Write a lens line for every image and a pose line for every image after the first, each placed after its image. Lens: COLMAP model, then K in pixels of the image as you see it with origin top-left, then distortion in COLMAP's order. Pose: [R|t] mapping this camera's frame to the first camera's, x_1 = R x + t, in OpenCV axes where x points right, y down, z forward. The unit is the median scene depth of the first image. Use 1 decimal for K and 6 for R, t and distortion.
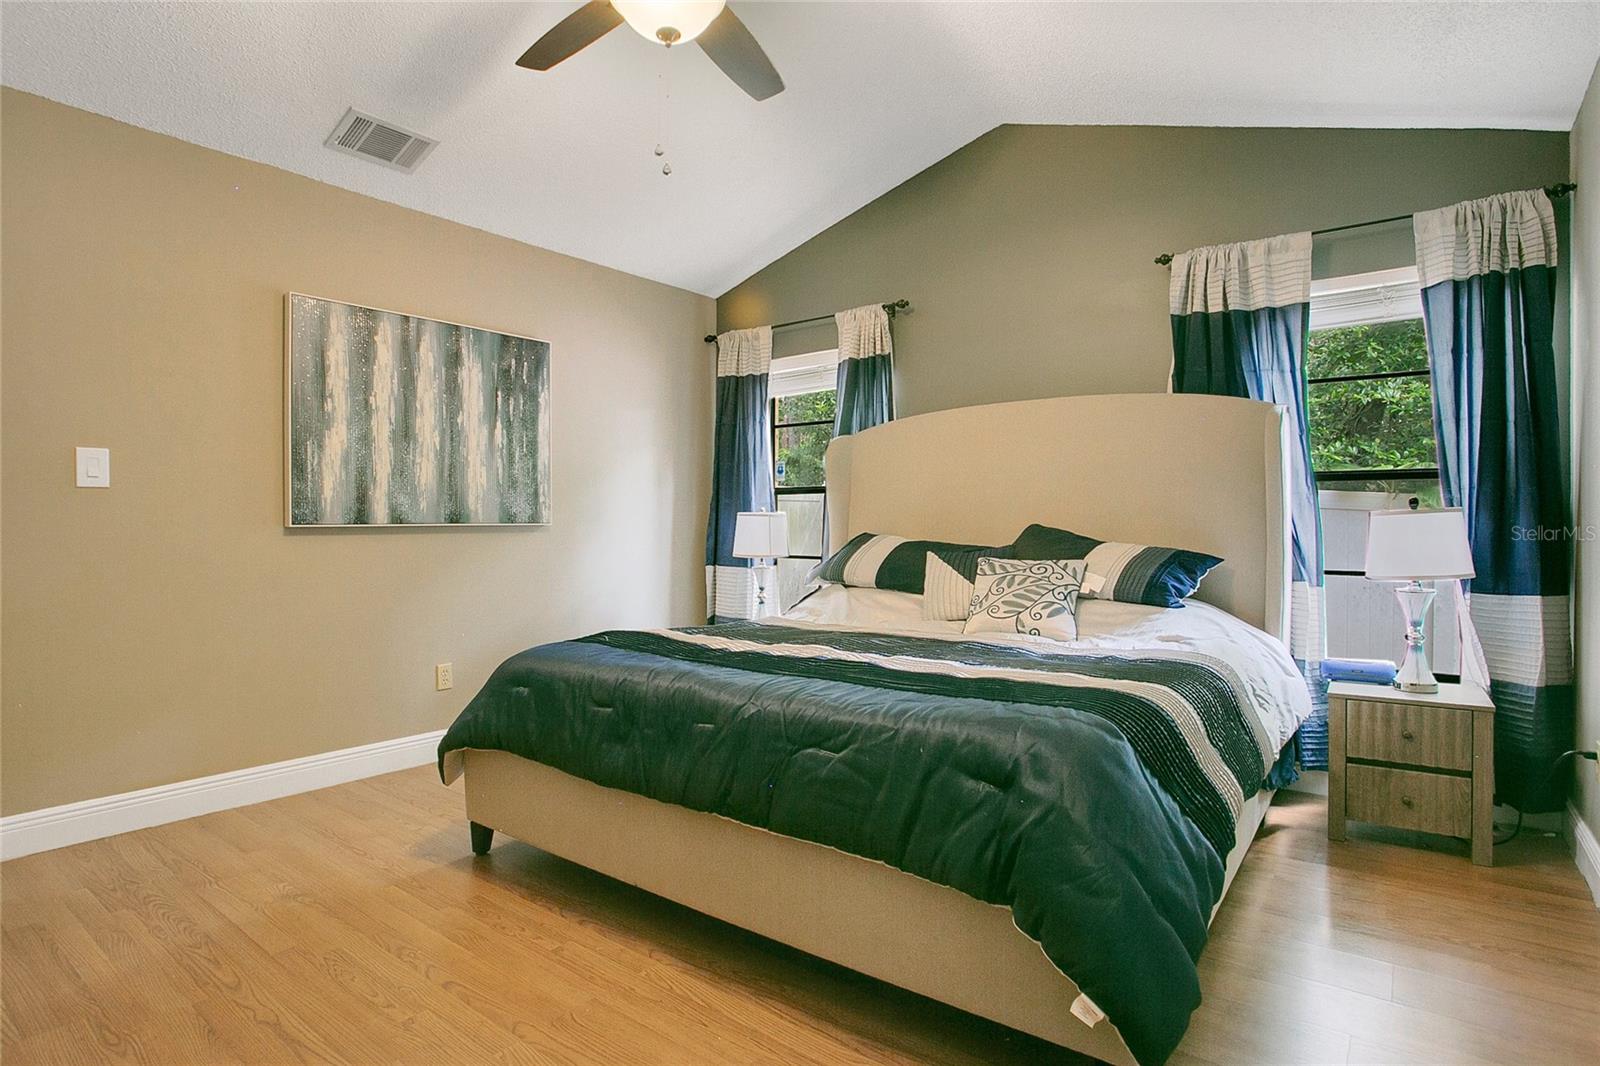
lens RADIAL K [[833.0, 0, 793.4], [0, 833.0, 517.1], [0, 0, 1]] dist [-0.020782, 0.000377]
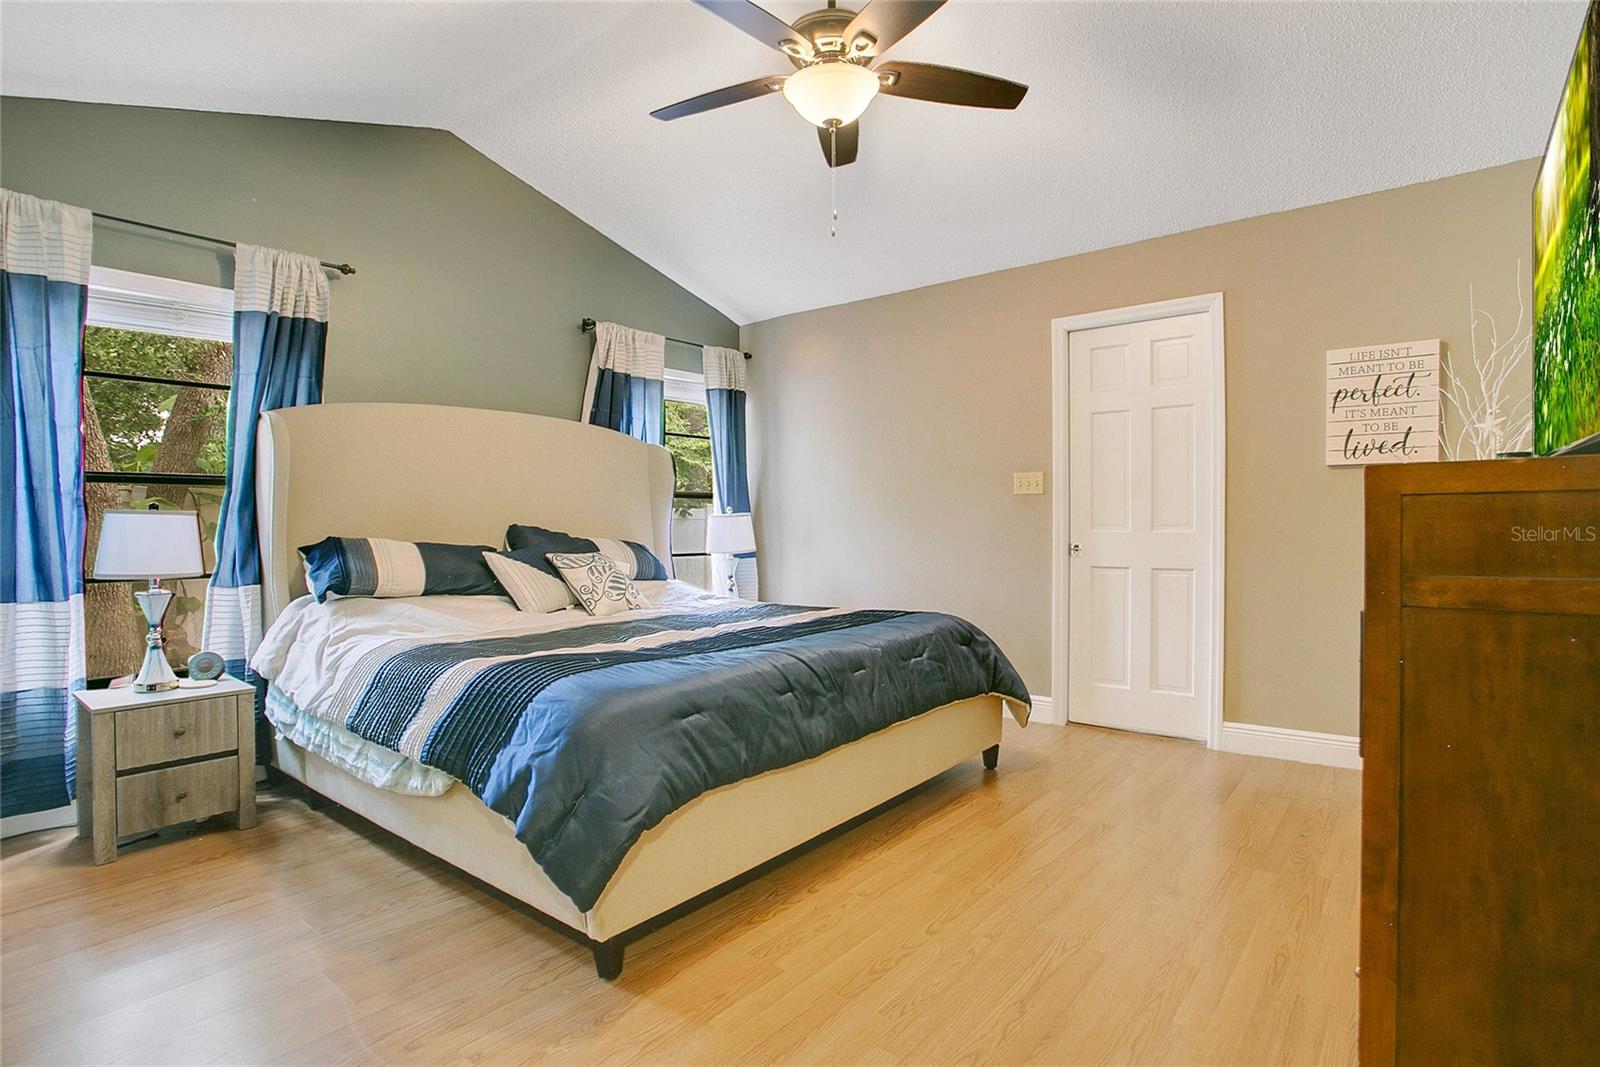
lens RADIAL K [[833.0, 0, 793.4], [0, 833.0, 517.6], [0, 0, 1]] dist [-0.020782, 0.000377]
pose [[0.020342, 0.000446, 0.999793, -0.969180], [0.006589, 0.999978, -0.000580, 0.003718], [-0.999771, 0.006599, 0.020339, 0.727659]]
